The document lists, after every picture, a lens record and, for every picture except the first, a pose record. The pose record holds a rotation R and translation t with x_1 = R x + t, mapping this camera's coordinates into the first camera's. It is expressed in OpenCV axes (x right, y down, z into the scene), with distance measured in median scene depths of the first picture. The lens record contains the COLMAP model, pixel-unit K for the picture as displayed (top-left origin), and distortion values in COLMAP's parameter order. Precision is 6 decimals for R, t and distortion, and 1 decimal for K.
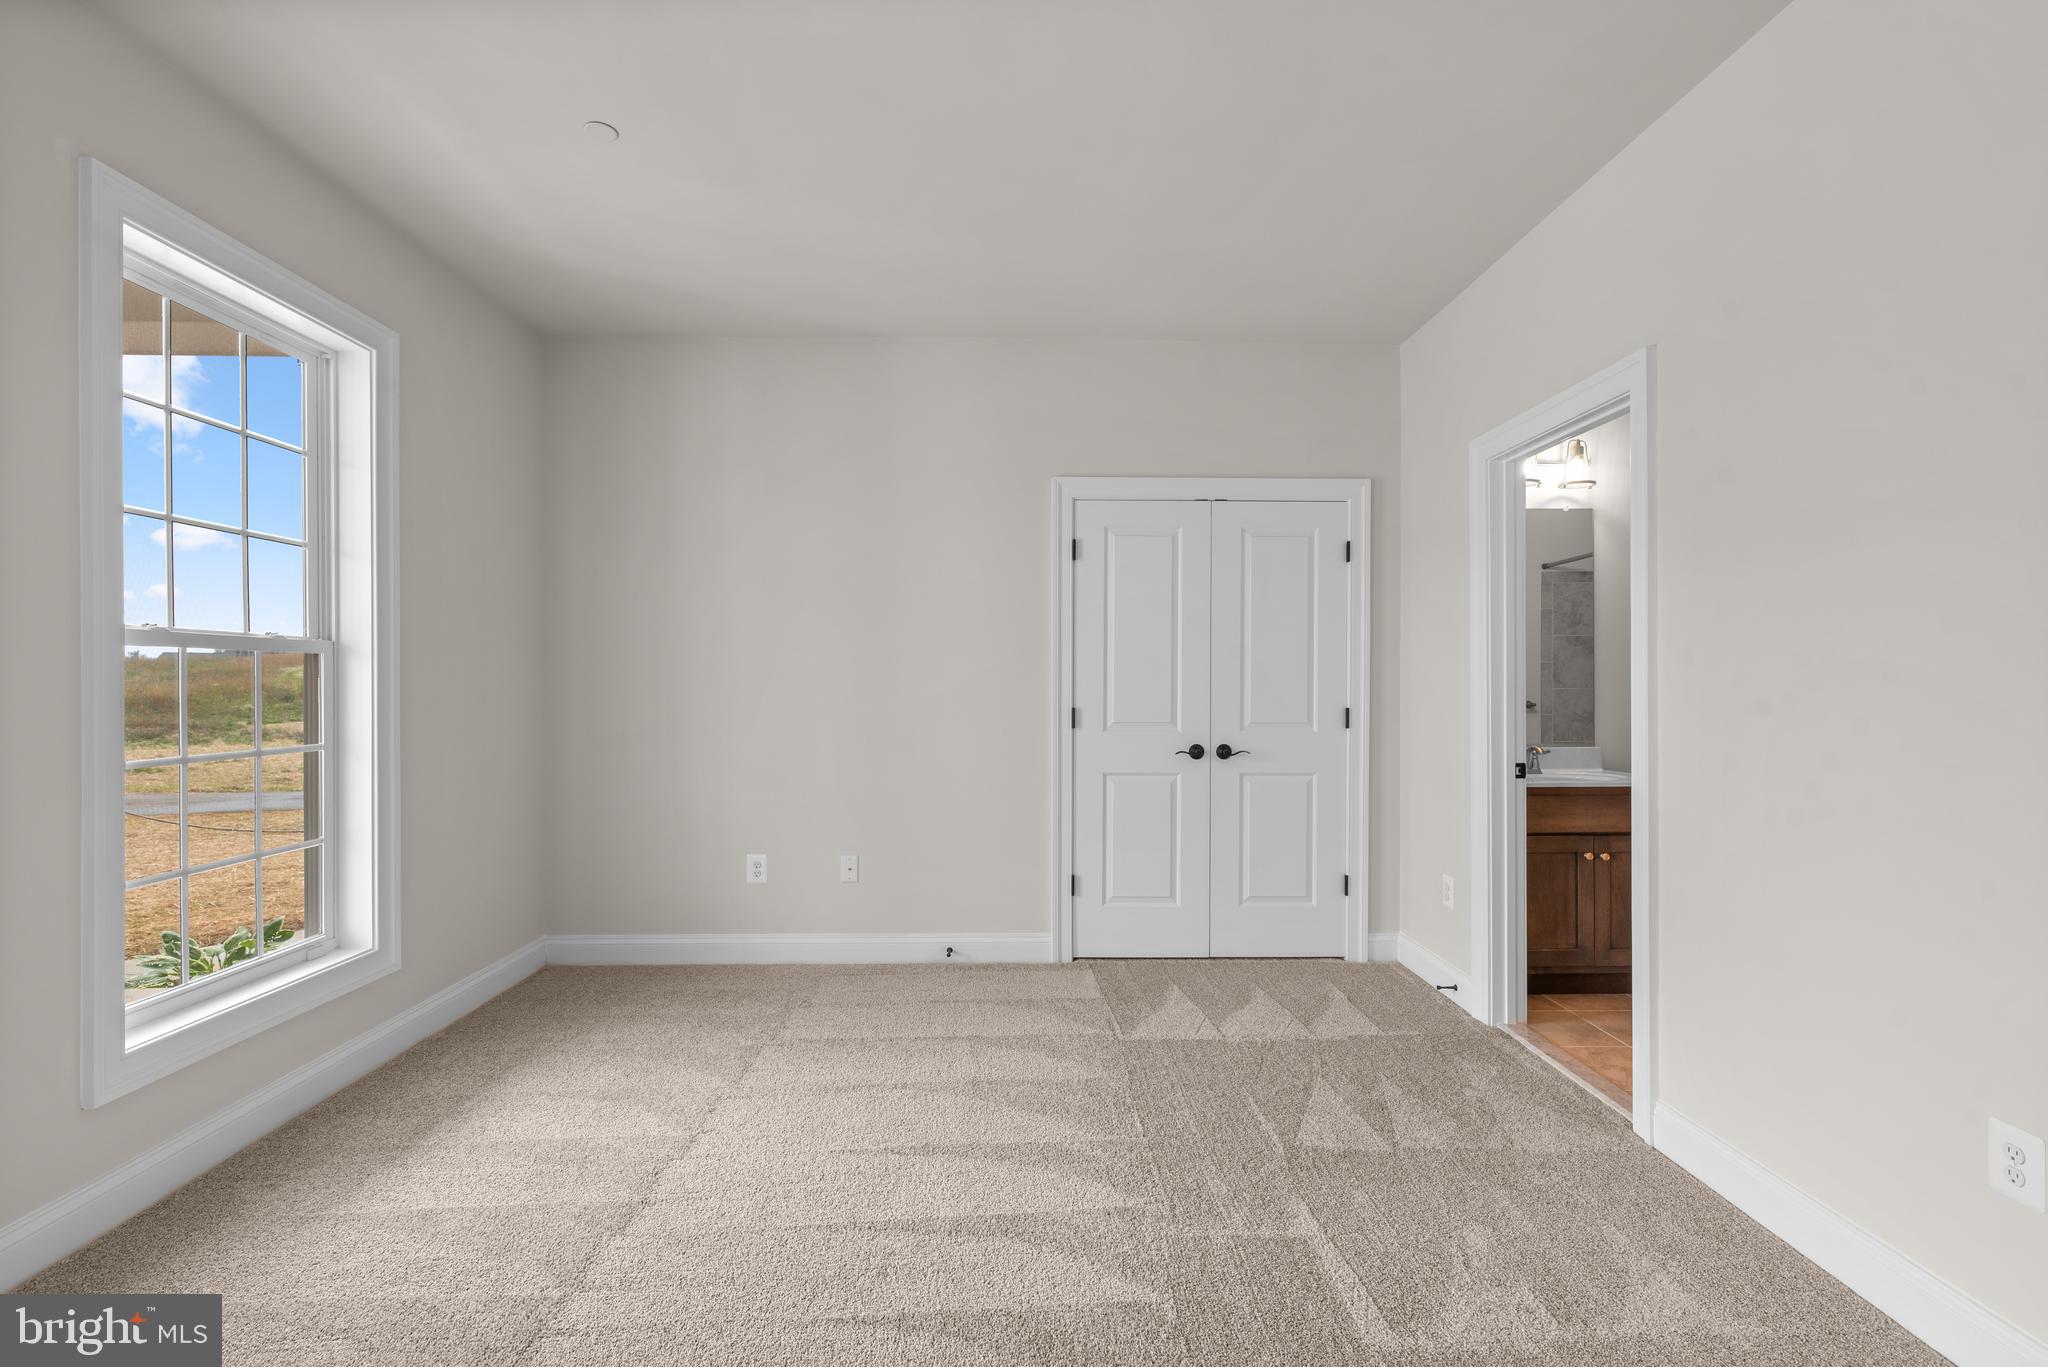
lens RADIAL K [[917.8, 0, 1023.0], [0, 917.8, 687.2], [0, 0, 1]] dist [0.001001, -0.000167]
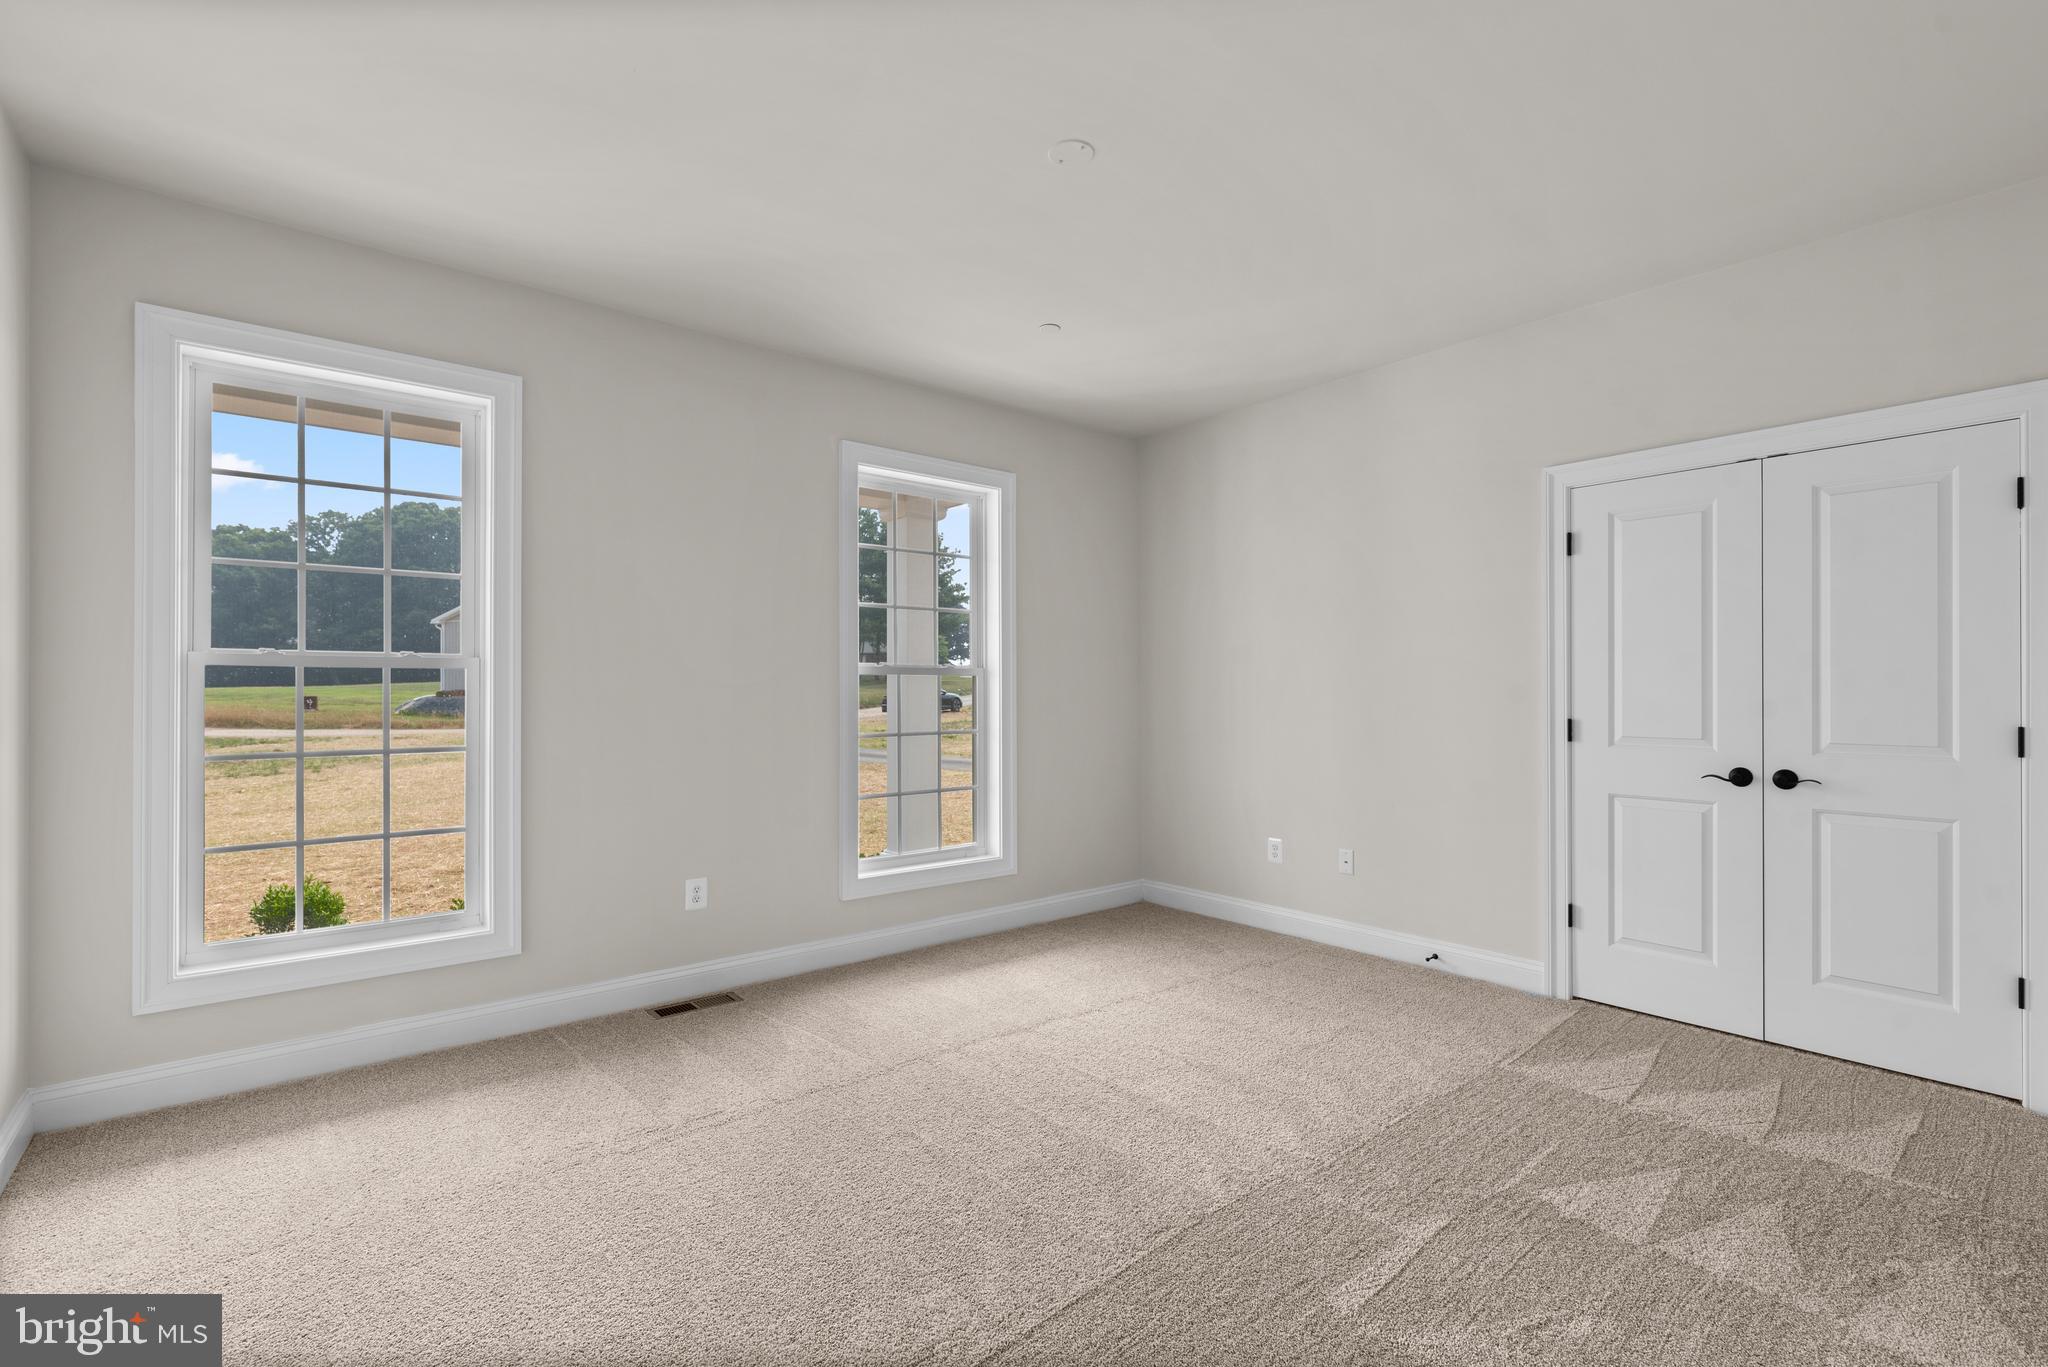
lens RADIAL K [[917.8, 0, 1023.0], [0, 917.8, 687.2], [0, 0, 1]] dist [0.001001, -0.000167]
pose [[0.622830, -0.006985, -0.782326, 0.448234], [0.000509, 0.999964, -0.008523, -0.001111], [0.782357, 0.004910, 0.622811, 0.016558]]
